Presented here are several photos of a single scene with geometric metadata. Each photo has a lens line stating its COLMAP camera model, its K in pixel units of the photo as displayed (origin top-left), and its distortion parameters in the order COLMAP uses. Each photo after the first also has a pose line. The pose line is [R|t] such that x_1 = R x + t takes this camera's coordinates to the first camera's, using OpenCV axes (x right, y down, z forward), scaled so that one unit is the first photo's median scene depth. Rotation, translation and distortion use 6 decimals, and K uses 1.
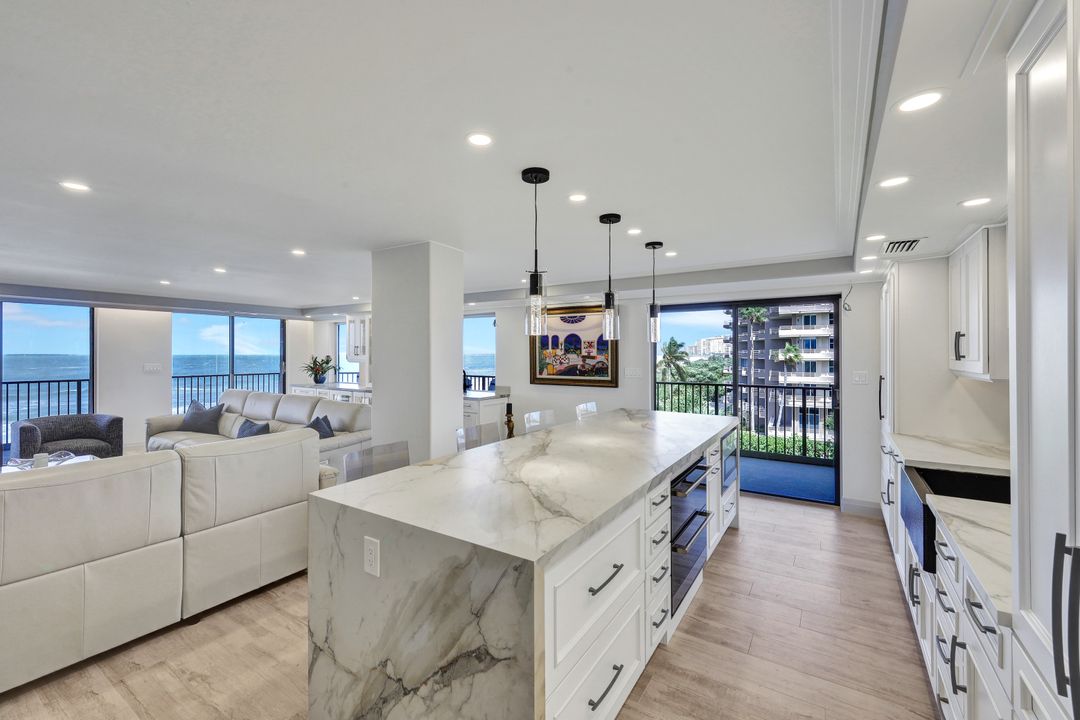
lens RADIAL K [[460.7, 0, 542.7], [0, 460.7, 354.7], [0, 0, 1]] dist [0.000364, 0.000033]
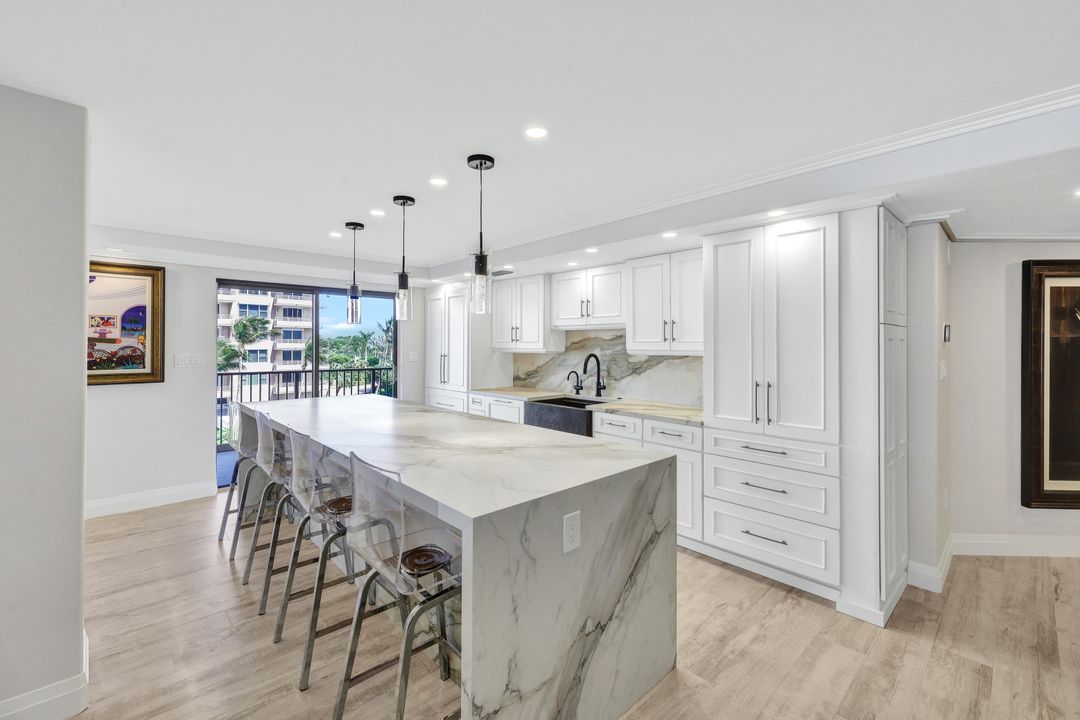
lens RADIAL K [[451.4, 0, 543.1], [0, 451.4, 341.9], [0, 0, 1]] dist [0.000745, -0.000077]
pose [[0.234069, 0.008776, 0.972180, -0.382814], [-0.002233, 0.999961, -0.008489, 0.012038], [-0.972217, -0.000183, 0.234080, 0.241539]]
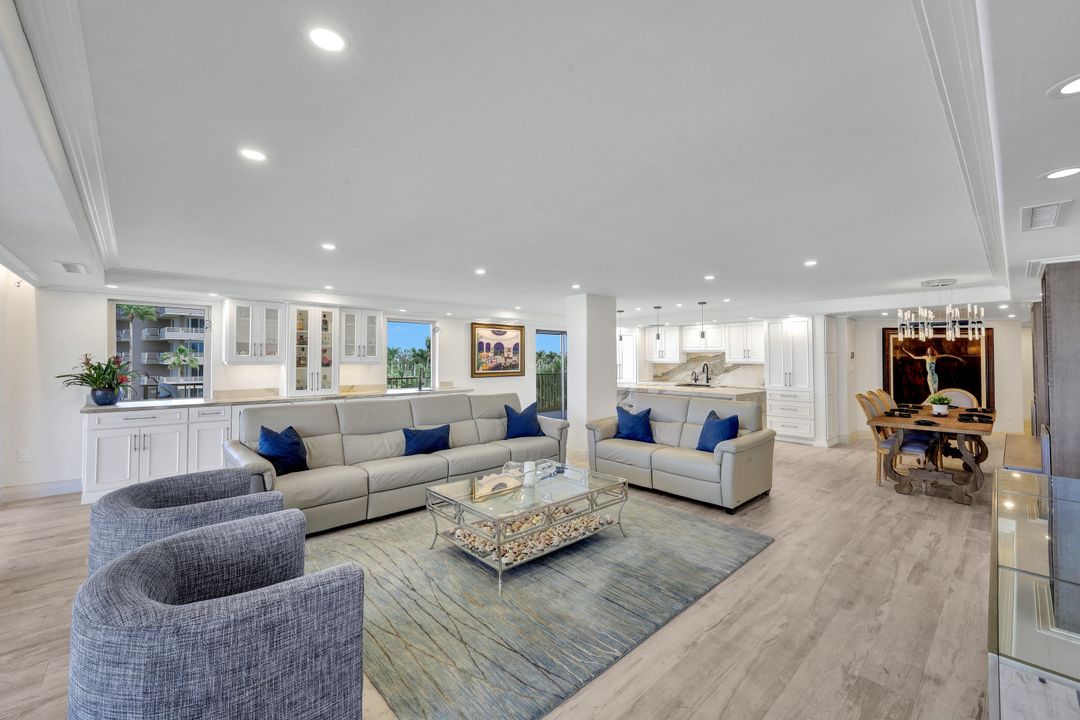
lens RADIAL K [[437.6, 0, 546.1], [0, 437.6, 346.7], [0, 0, 1]] dist [-0.012174, 0.000038]
pose [[0.235069, 0.026519, 0.971617, -1.334079], [-0.000987, 0.999634, -0.027045, 0.007811], [-0.971978, 0.005399, 0.235009, 0.530850]]
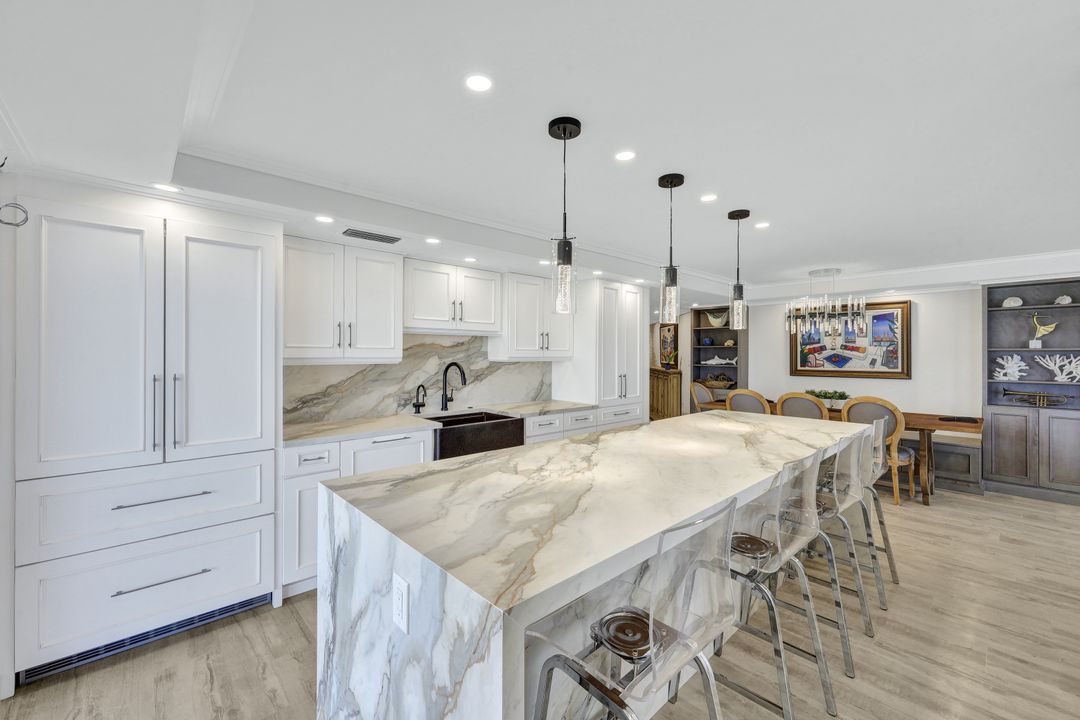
lens RADIAL K [[433.6, 0, 533.6], [0, 433.6, 354.2], [0, 0, 1]] dist [-0.012118, -0.000056]
pose [[-0.968078, -0.003689, 0.250622, 0.093861], [-0.002687, 0.999987, 0.004337, 0.009943], [-0.250635, 0.003525, -0.968075, 0.931006]]
